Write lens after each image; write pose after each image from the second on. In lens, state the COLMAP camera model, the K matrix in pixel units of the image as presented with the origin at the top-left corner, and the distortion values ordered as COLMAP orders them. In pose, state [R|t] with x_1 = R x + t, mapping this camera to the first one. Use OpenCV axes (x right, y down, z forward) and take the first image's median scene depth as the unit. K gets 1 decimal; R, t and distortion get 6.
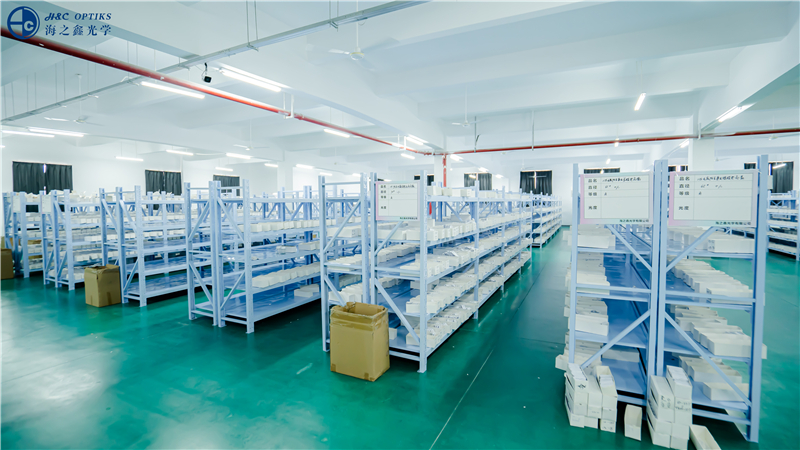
lens RADIAL K [[352.9, 0, 405.6], [0, 352.9, 219.8], [0, 0, 1]] dist [-0.055499, 0.017799]
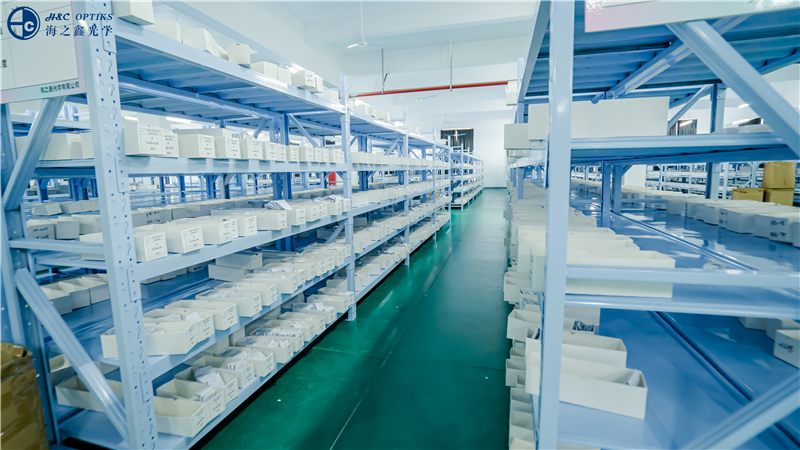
lens RADIAL K [[352.9, 0, 405.6], [0, 352.9, 219.8], [0, 0, 1]] dist [-0.055499, 0.017799]
pose [[0.978684, -0.040709, 0.201297, 0.181908], [0.023888, 0.996069, 0.085300, 0.069623], [-0.203979, -0.078673, 0.975809, 0.437423]]
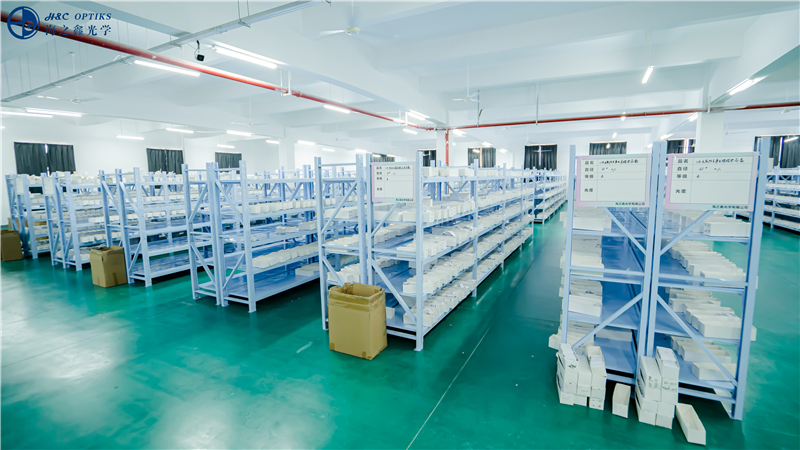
lens RADIAL K [[352.9, 0, 405.6], [0, 352.9, 219.8], [0, 0, 1]] dist [-0.055499, 0.017799]
pose [[0.999895, -0.005987, -0.013217, 0.017118], [0.006927, 0.997366, 0.072200, -0.014466], [0.012750, -0.072284, 0.997303, 0.001072]]
